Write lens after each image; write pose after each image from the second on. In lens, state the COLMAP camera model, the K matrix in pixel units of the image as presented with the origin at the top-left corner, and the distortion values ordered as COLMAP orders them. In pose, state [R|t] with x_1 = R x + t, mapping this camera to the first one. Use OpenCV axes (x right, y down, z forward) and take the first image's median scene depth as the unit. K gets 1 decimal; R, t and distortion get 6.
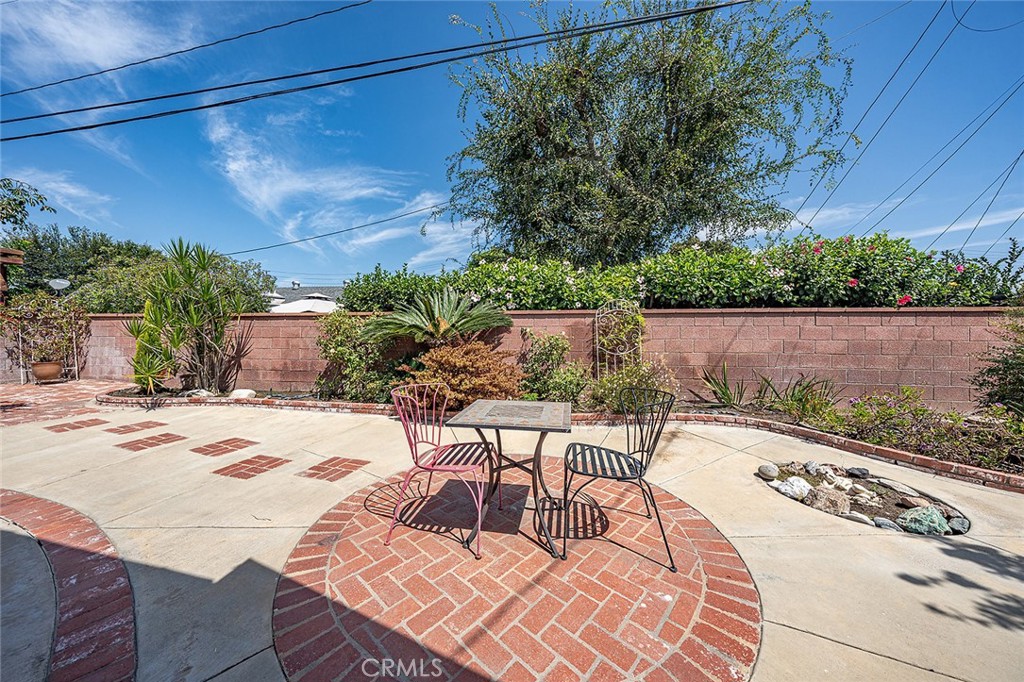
lens RADIAL K [[352.8, 0, 512.0], [0, 352.8, 341.0], [0, 0, 1]] dist [-0.000521, -0.000133]
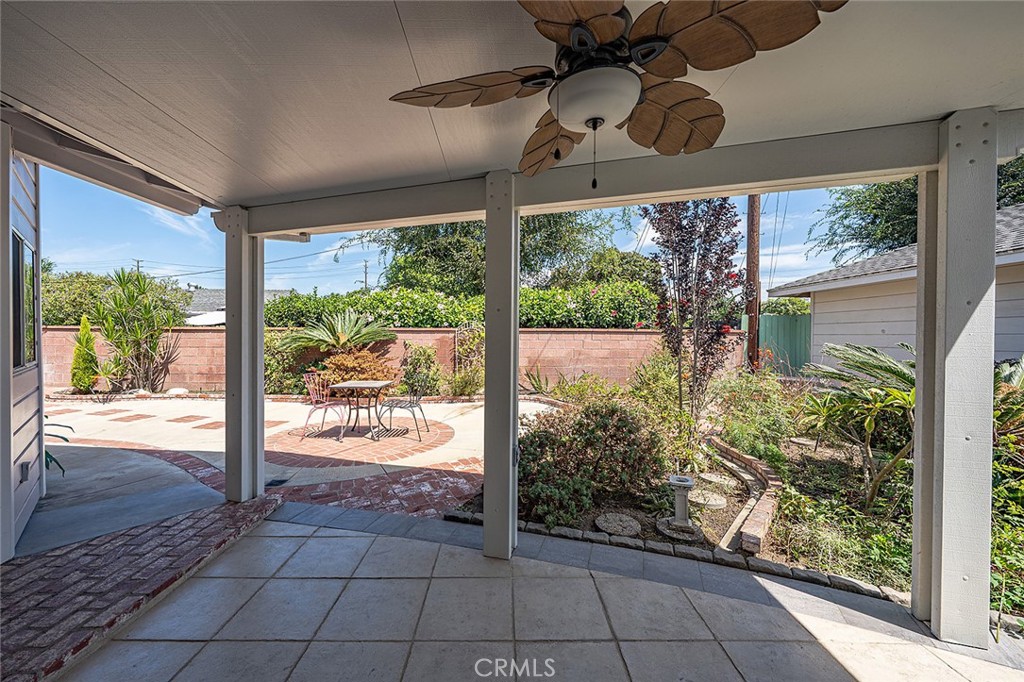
lens RADIAL K [[395.5, 0, 512.0], [0, 395.5, 341.0], [0, 0, 1]] dist [0.000474, 0.000008]
pose [[0.986828, 0.001936, 0.161762, 0.193841], [0.000451, 0.999892, -0.014717, -0.011854], [-0.161773, 0.014596, 0.986720, -0.598358]]
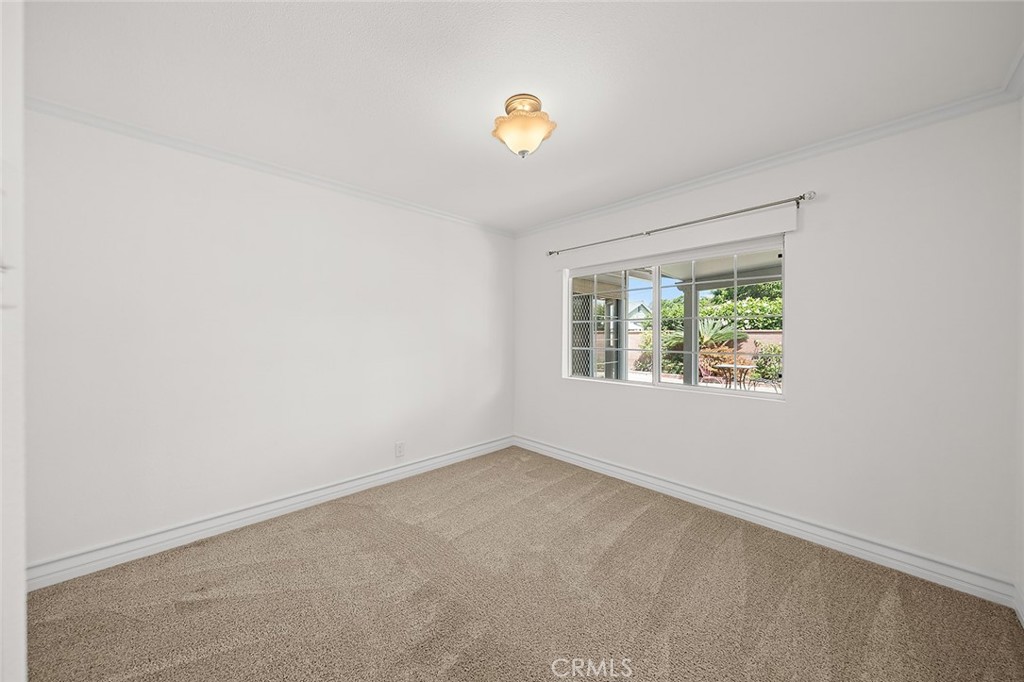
lens RADIAL K [[352.8, 0, 512.0], [0, 352.8, 341.0], [0, 0, 1]] dist [-0.000521, -0.000133]
pose [[0.792608, 0.008624, -0.609671, 0.143093], [-0.018067, 0.999793, -0.009345, 0.008270], [0.609464, 0.018422, 0.792600, -1.152095]]
